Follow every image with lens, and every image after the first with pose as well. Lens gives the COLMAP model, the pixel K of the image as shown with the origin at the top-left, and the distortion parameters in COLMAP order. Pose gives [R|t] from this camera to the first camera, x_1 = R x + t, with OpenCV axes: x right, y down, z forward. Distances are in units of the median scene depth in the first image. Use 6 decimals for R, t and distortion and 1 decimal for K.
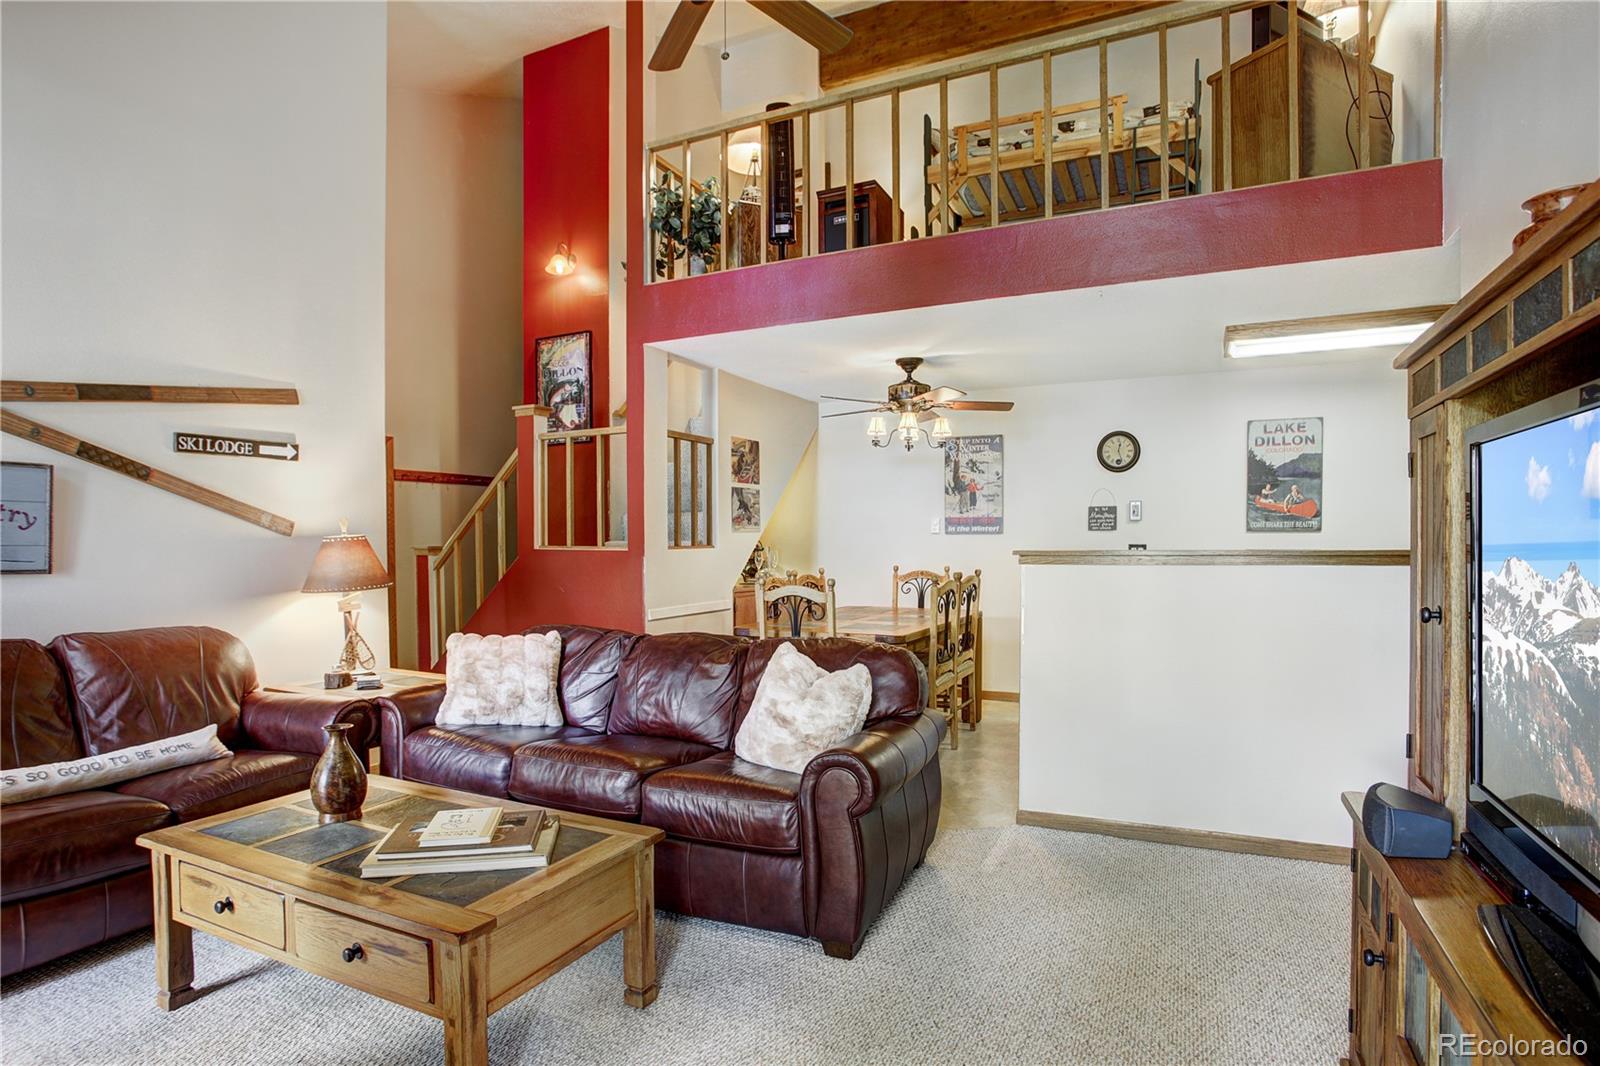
lens RADIAL K [[838.3, 0, 800.2], [0, 838.3, 564.4], [0, 0, 1]] dist [-0.074067, 0.039102]
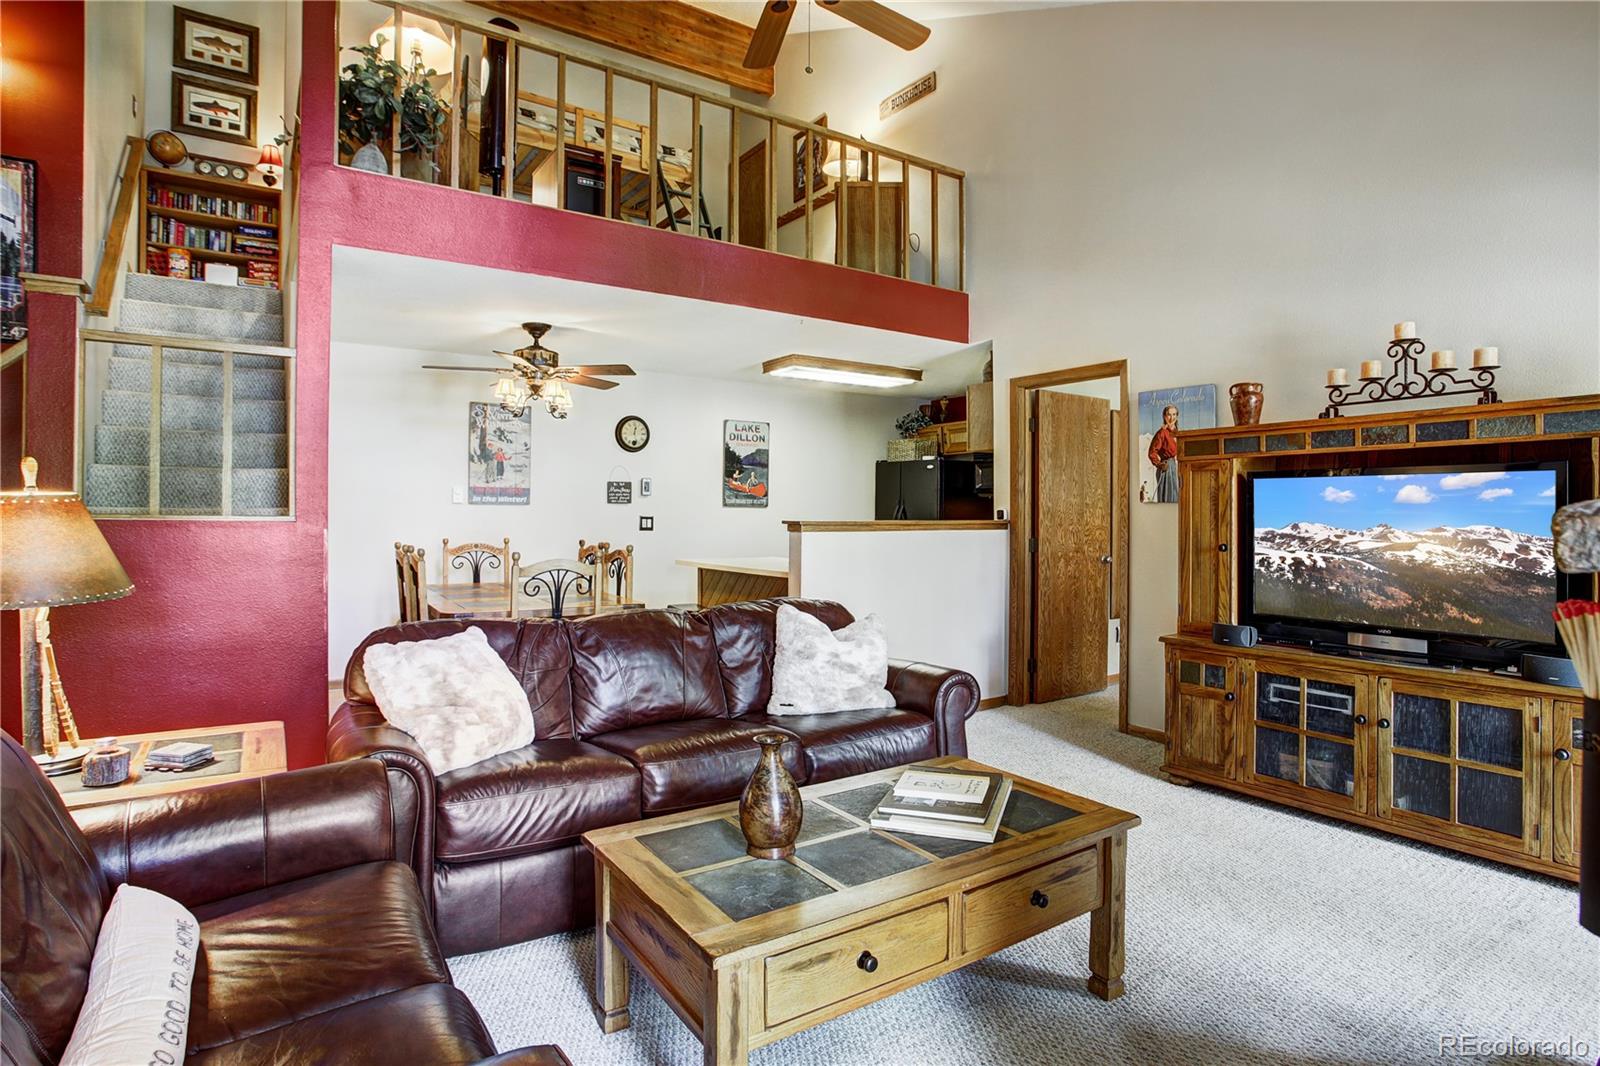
lens RADIAL K [[849.5, 0, 797.3], [0, 849.5, 508.4], [0, 0, 1]] dist [-0.052200, 0.000435]
pose [[0.513522, 0.012810, 0.857981, -0.725934], [0.015045, 0.999600, -0.023929, -0.005180], [-0.857944, 0.025196, 0.513124, 0.316629]]
